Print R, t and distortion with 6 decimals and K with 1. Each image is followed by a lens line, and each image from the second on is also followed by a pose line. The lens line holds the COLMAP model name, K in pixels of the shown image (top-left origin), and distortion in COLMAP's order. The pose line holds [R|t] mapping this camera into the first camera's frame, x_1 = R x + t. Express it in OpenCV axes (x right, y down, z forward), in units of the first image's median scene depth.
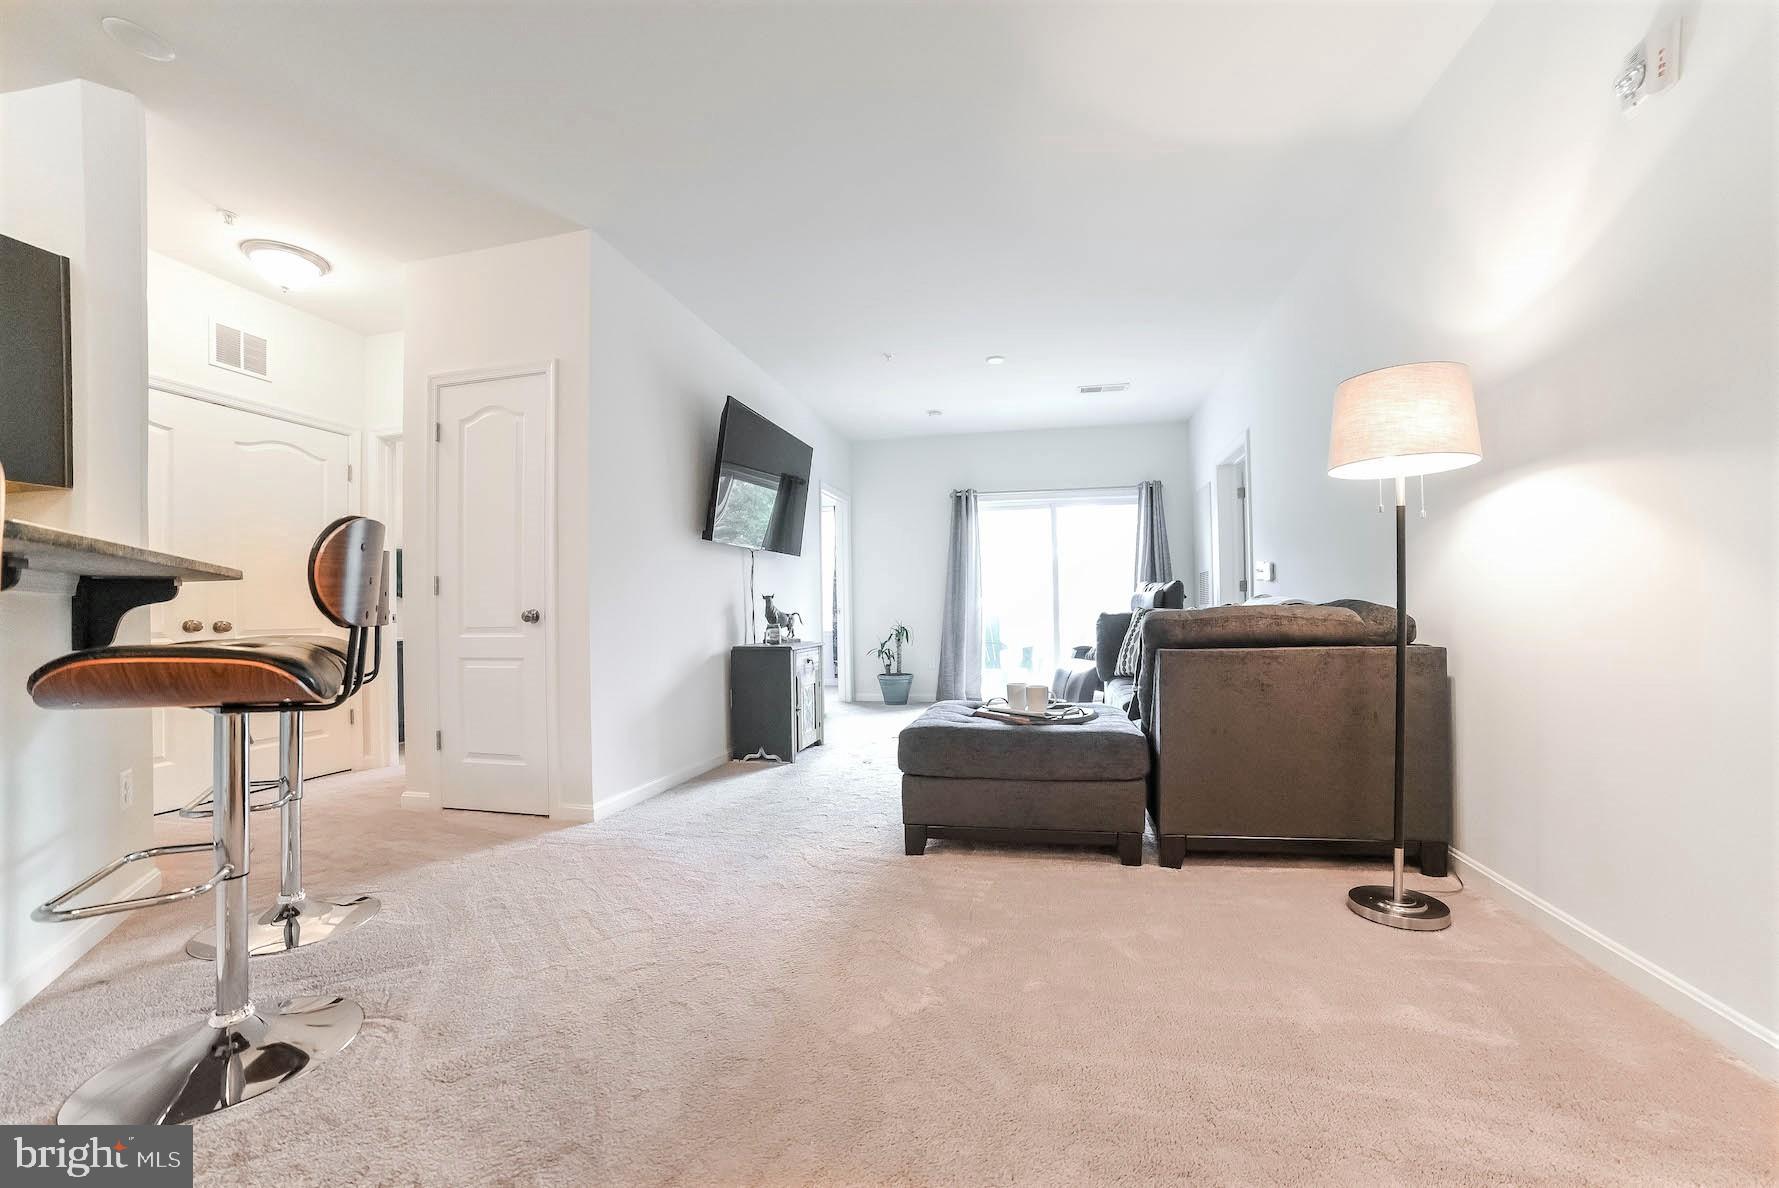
lens RADIAL K [[728.4, 0, 885.7], [0, 728.4, 602.7], [0, 0, 1]] dist [-0.090484, 0.035702]
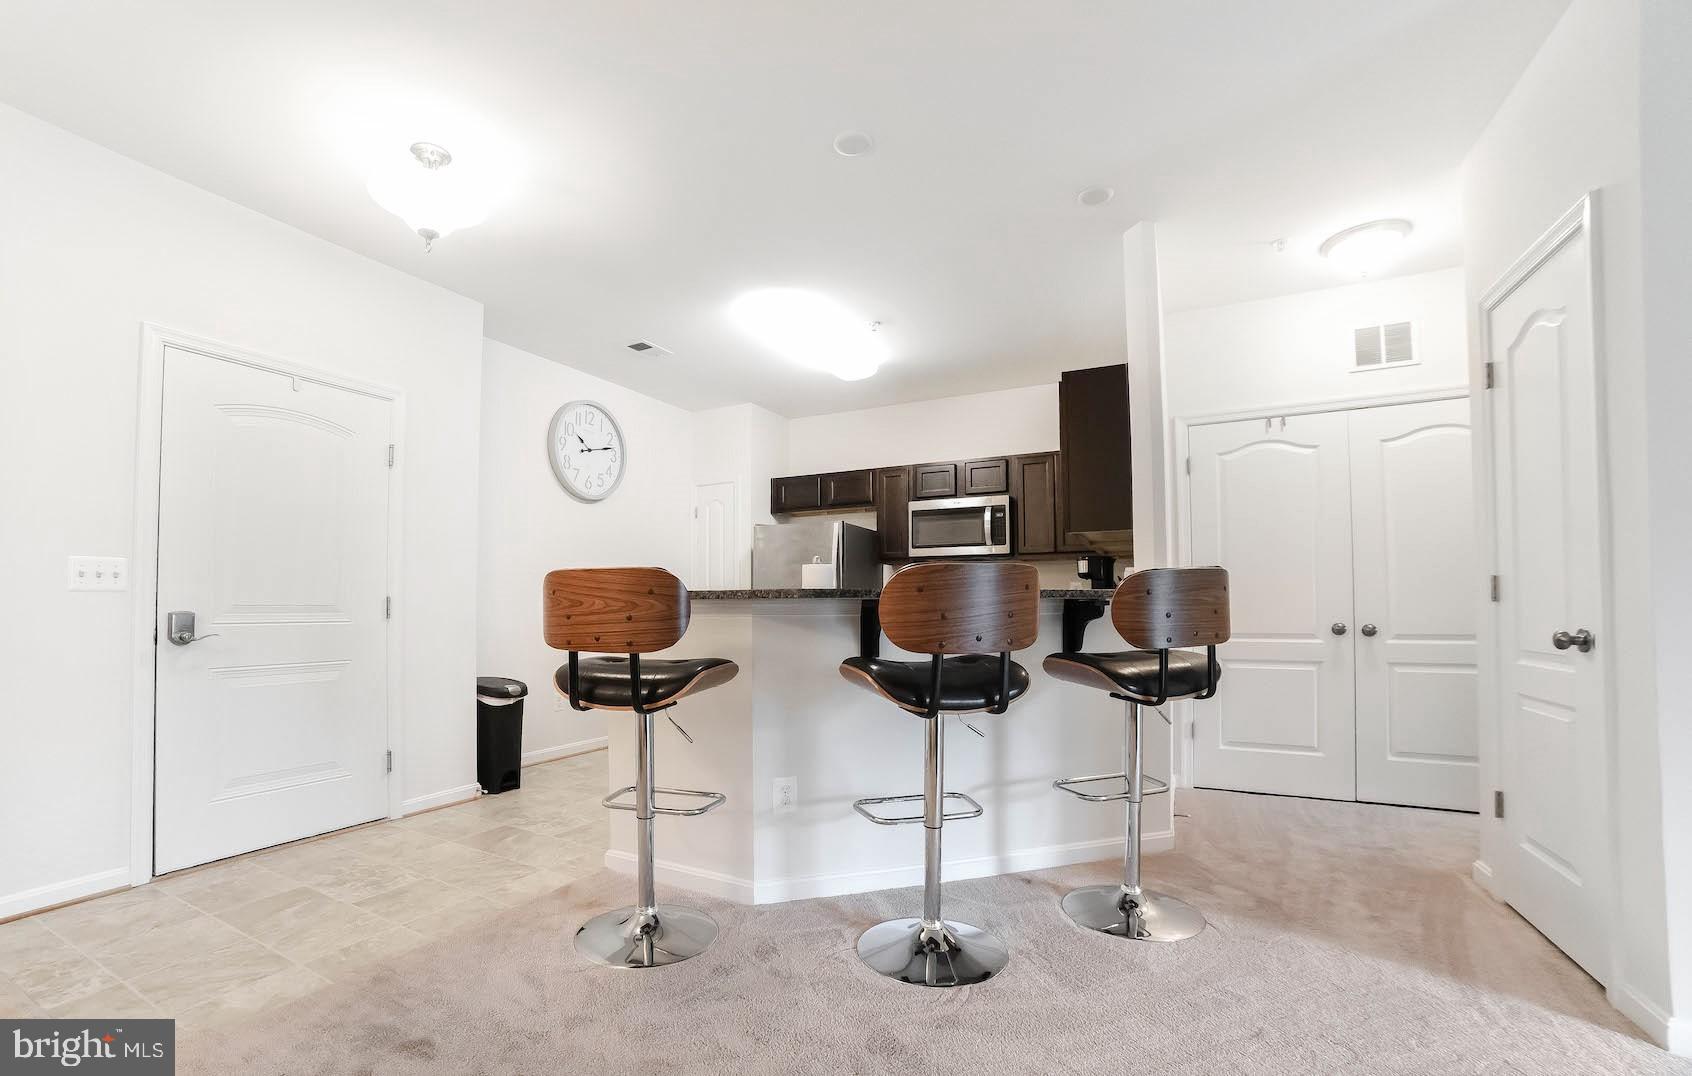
lens RADIAL K [[709.8, 0, 807.1], [0, 709.8, 590.2], [0, 0, 1]] dist [-0.070092, 0.025496]
pose [[-0.268626, -0.007230, -0.963217, 0.152405], [0.024173, 0.999606, -0.014244, -0.020457], [0.962941, -0.027110, -0.268346, 0.354723]]
